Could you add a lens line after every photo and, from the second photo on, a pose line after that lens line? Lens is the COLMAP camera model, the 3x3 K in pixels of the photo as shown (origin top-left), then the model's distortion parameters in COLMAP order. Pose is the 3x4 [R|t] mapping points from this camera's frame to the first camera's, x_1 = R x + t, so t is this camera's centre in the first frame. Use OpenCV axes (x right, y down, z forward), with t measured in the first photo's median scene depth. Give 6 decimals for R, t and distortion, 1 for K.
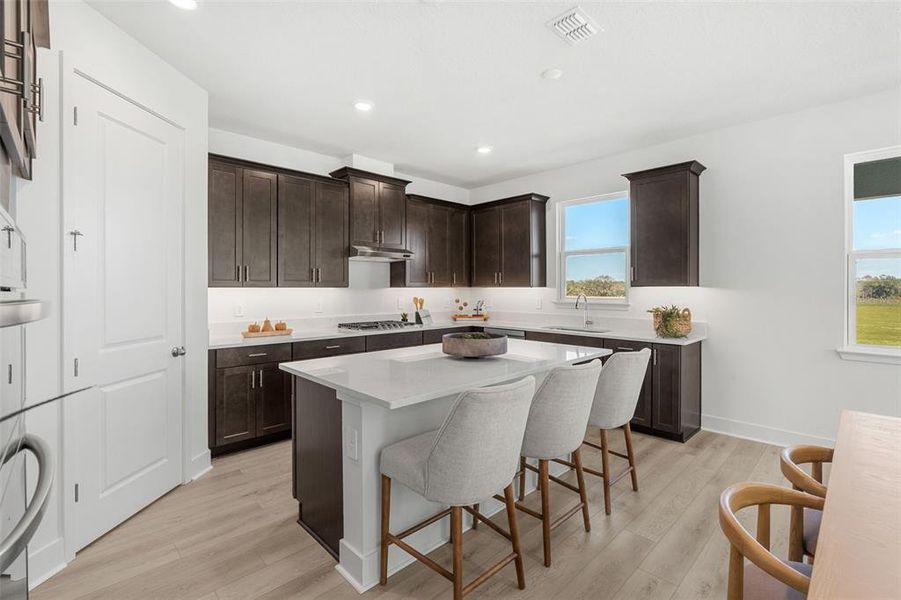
lens RADIAL K [[401.5, 0, 453.1], [0, 401.5, 296.4], [0, 0, 1]] dist [0.000090, 0.000003]
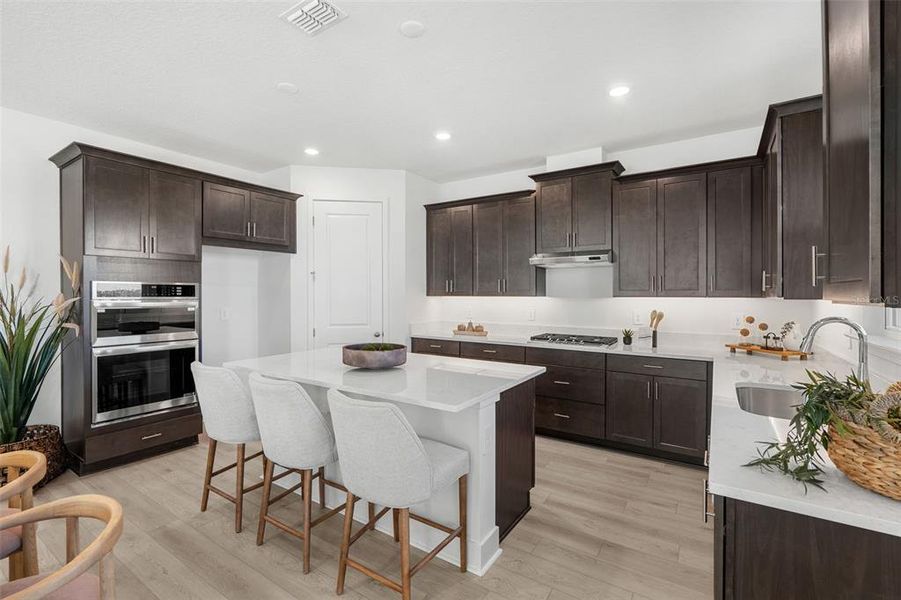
lens RADIAL K [[401.5, 0, 453.1], [0, 401.5, 296.4], [0, 0, 1]] dist [0.000090, 0.000003]
pose [[0.221370, 0.001222, -0.975189, 0.632647], [-0.022605, 0.999737, -0.003878, -0.013760], [0.974928, 0.022902, 0.221339, 0.558973]]
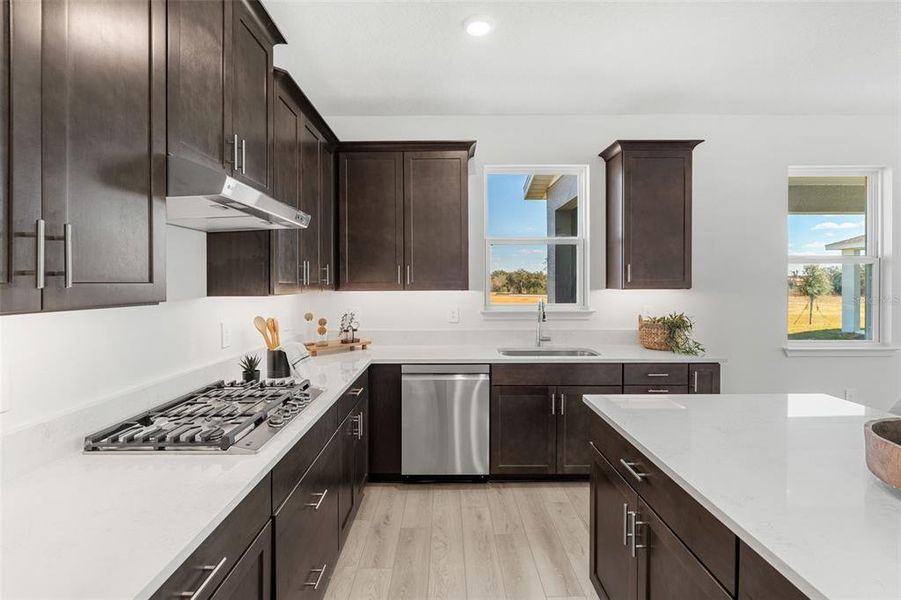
lens RADIAL K [[417.3, 0, 448.4], [0, 417.3, 282.2], [0, 0, 1]] dist [-0.001331, -0.000386]
pose [[0.687378, -0.000180, 0.726300, -0.325660], [0.017000, 0.999730, -0.015842, -0.027844], [-0.726101, 0.023237, 0.687196, 0.626125]]
